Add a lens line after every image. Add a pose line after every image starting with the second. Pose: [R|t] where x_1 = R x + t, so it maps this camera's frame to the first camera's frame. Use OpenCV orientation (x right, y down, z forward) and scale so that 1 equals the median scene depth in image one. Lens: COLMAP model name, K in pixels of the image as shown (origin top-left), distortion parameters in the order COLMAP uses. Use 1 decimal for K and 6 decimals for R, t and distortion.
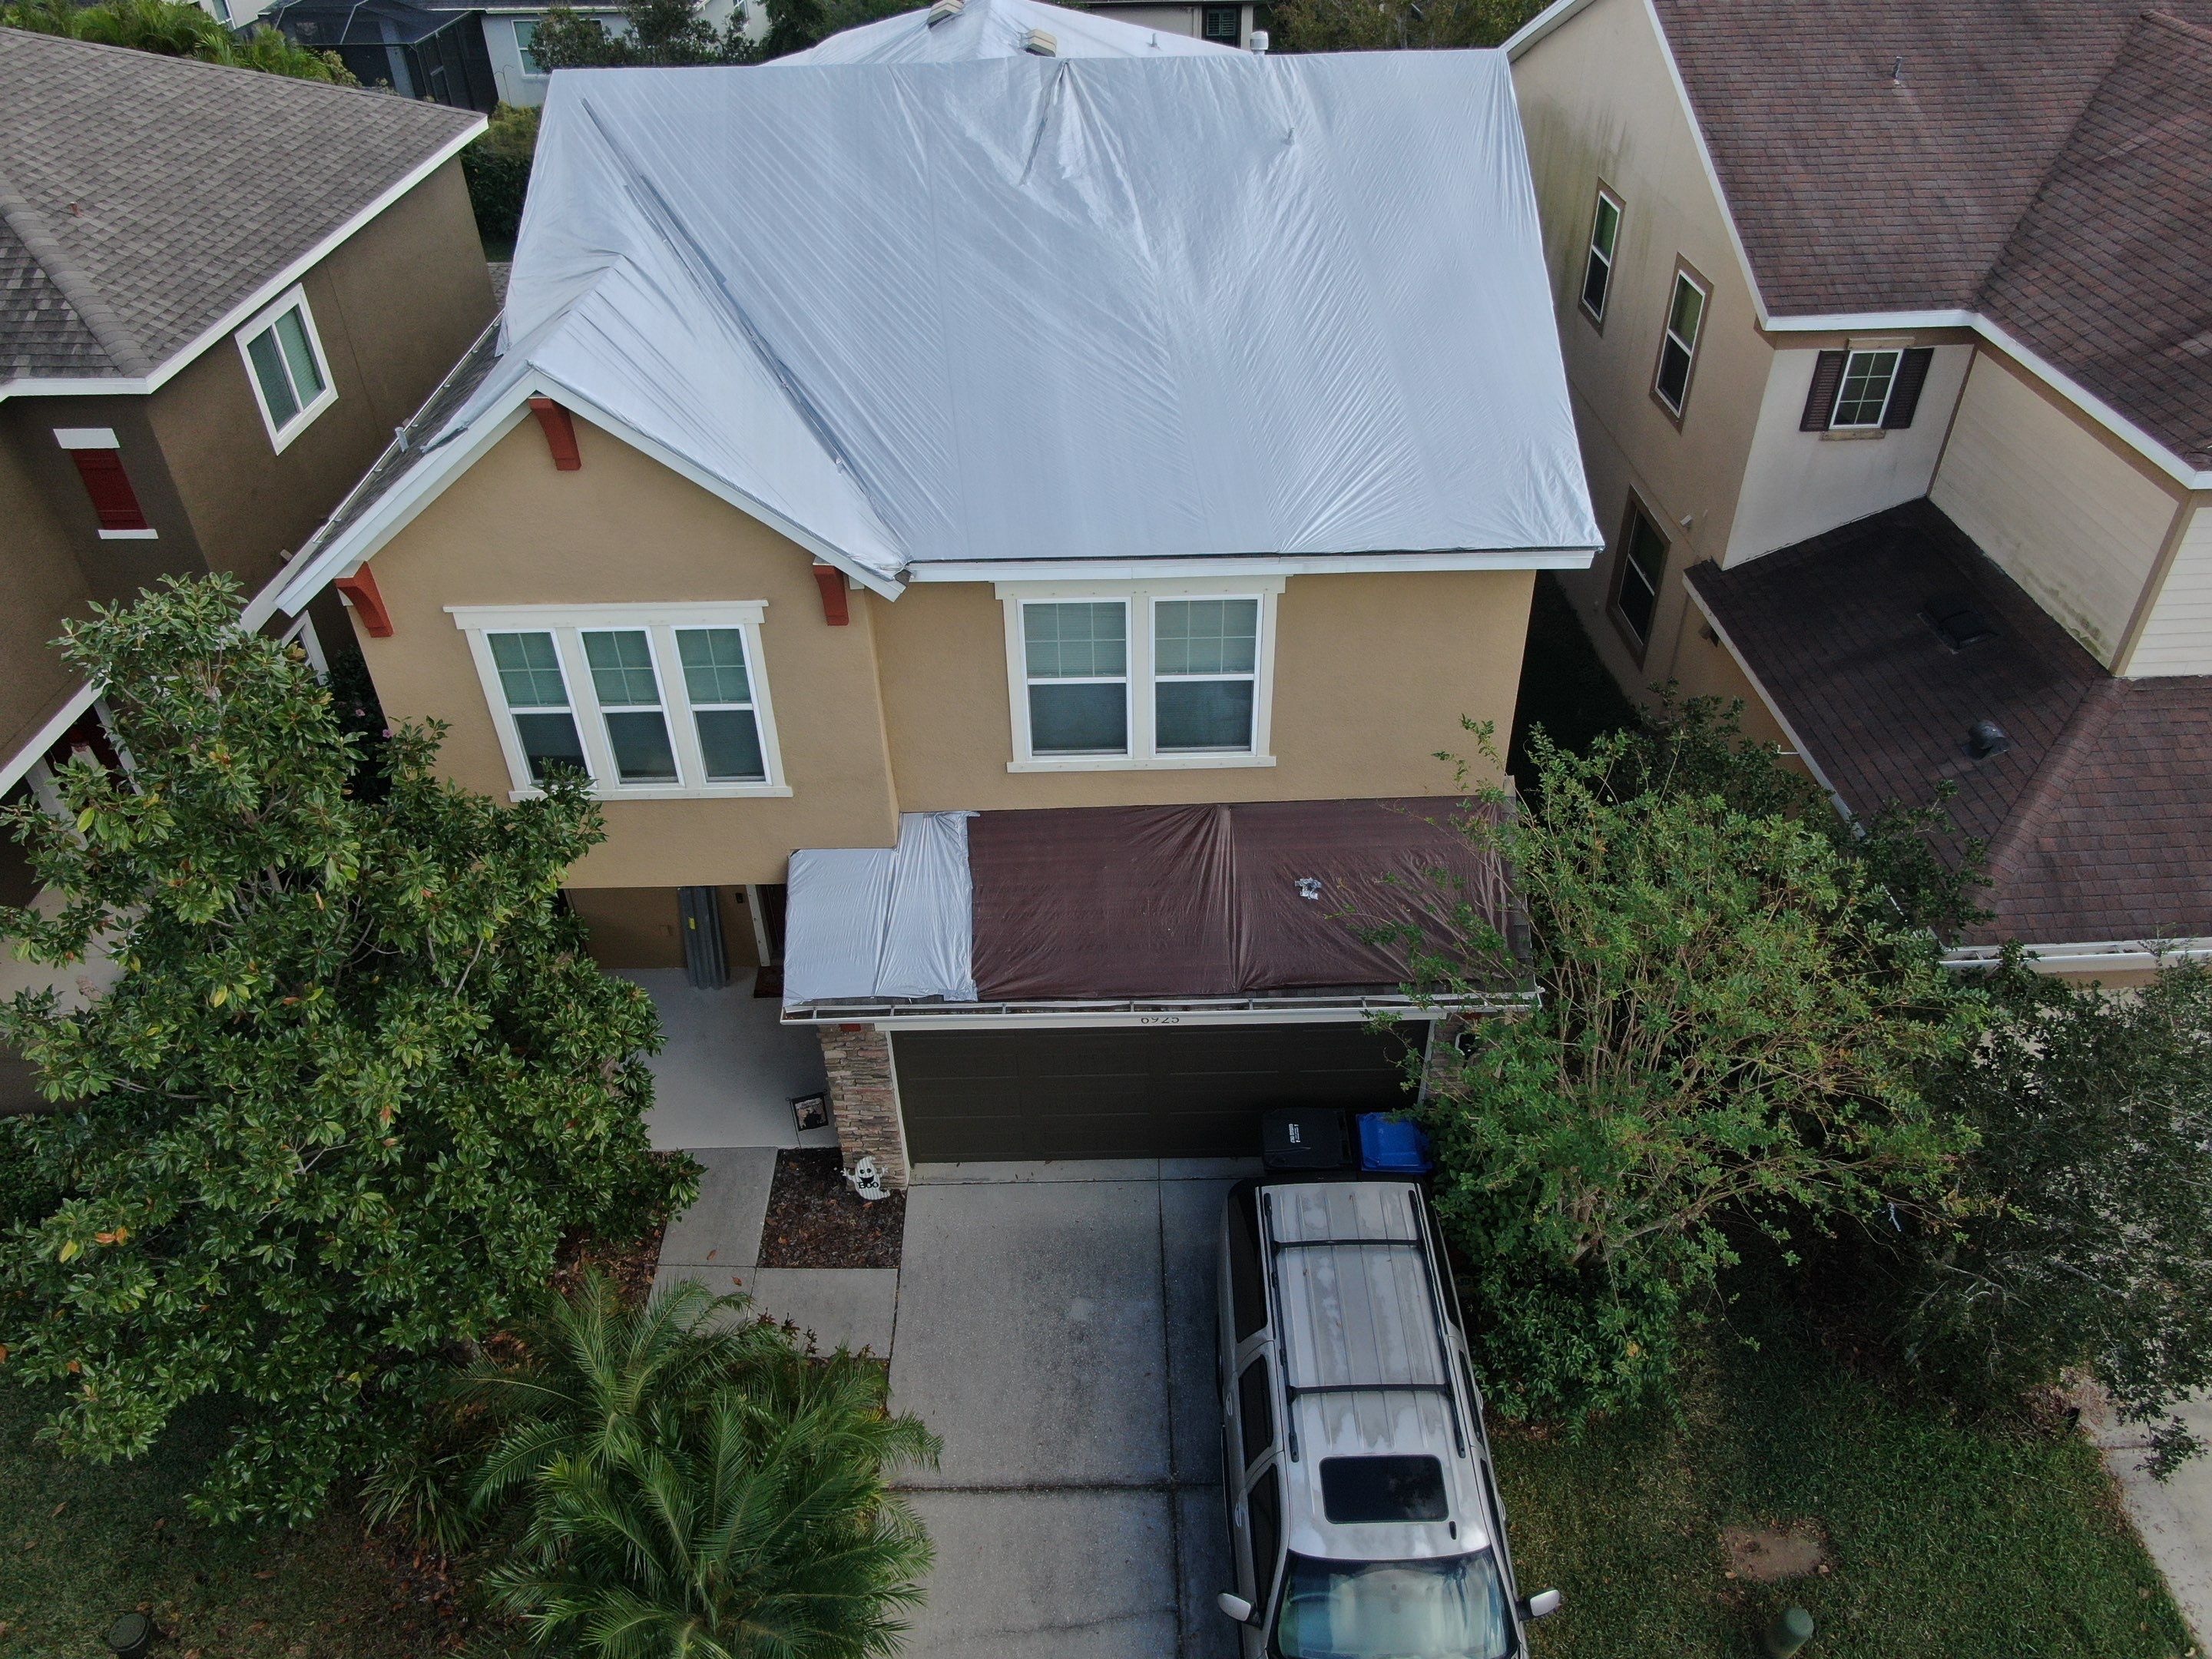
lens RADIAL K [[1621.7, 0, 1098.4], [0, 1621.7, 830.9], [0, 0, 1]] dist [-0.012943, -0.004340]
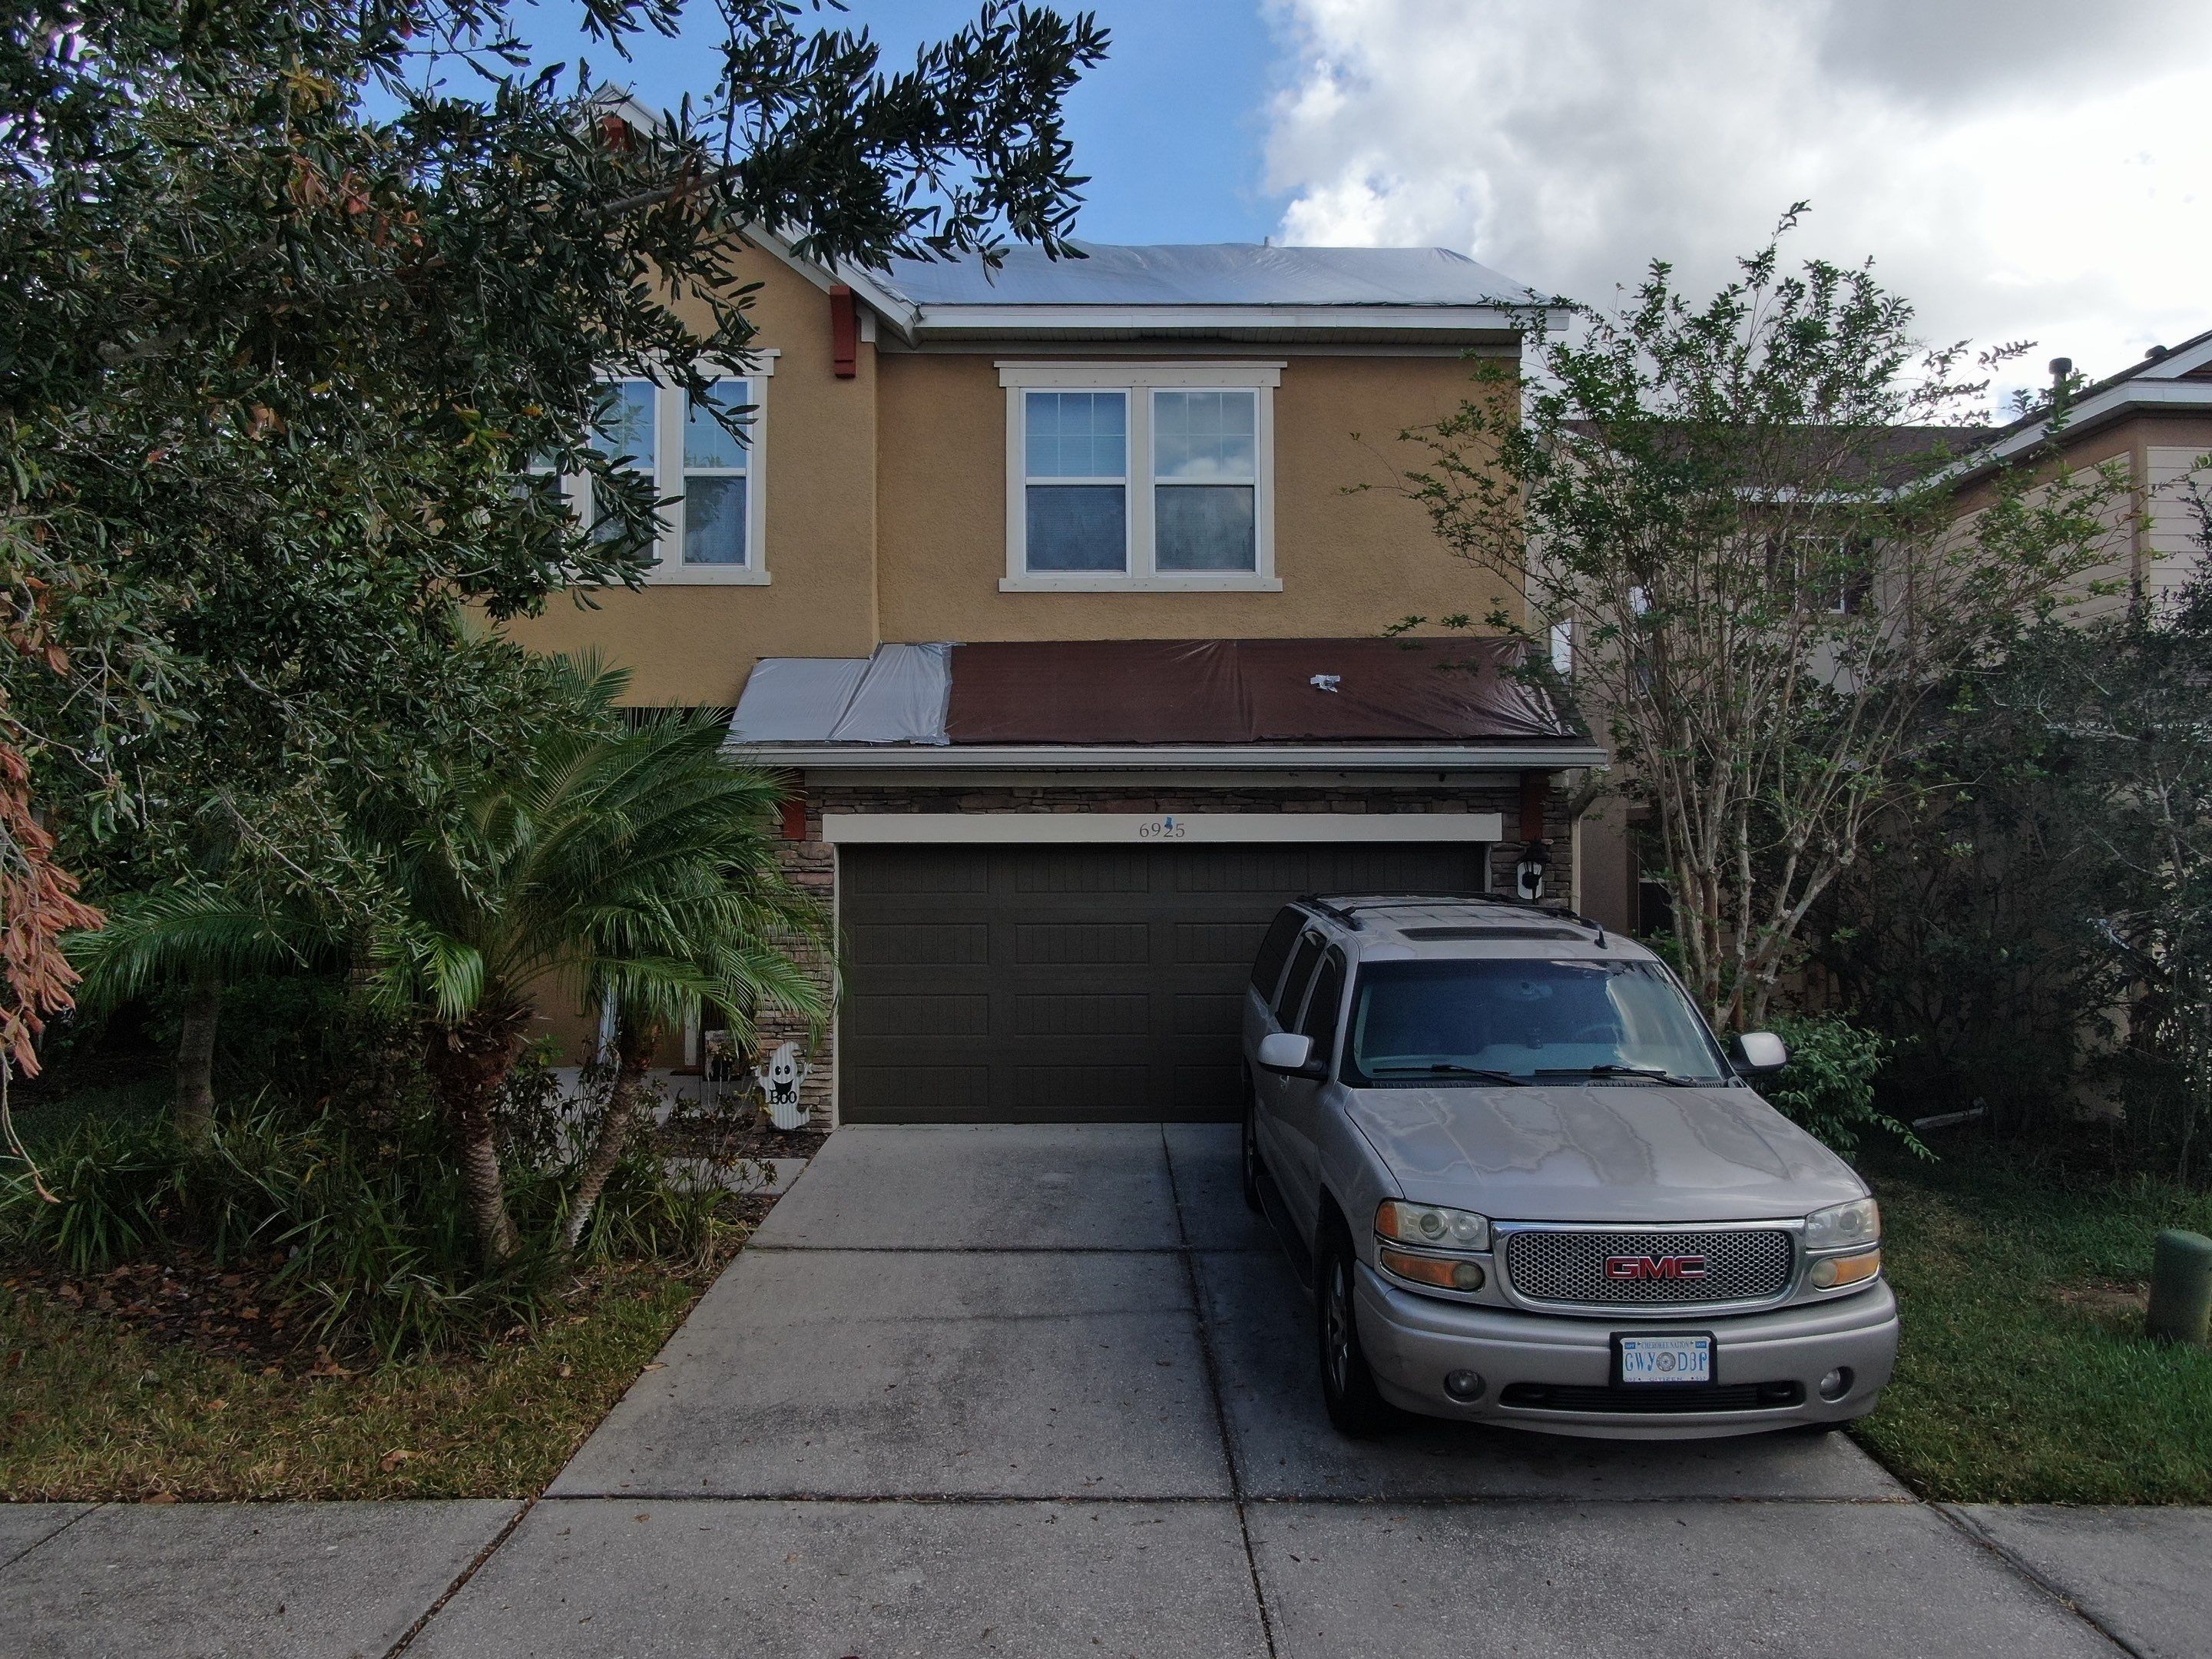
lens RADIAL K [[1609.4, 0, 1105.3], [0, 1609.4, 820.4], [0, 0, 1]] dist [-0.023513, 0.006148]
pose [[0.999800, 0.019896, 0.001856, 0.007231], [-0.013929, 0.760532, -0.649151, 0.700261], [-0.014327, 0.648996, 0.760657, 0.384233]]
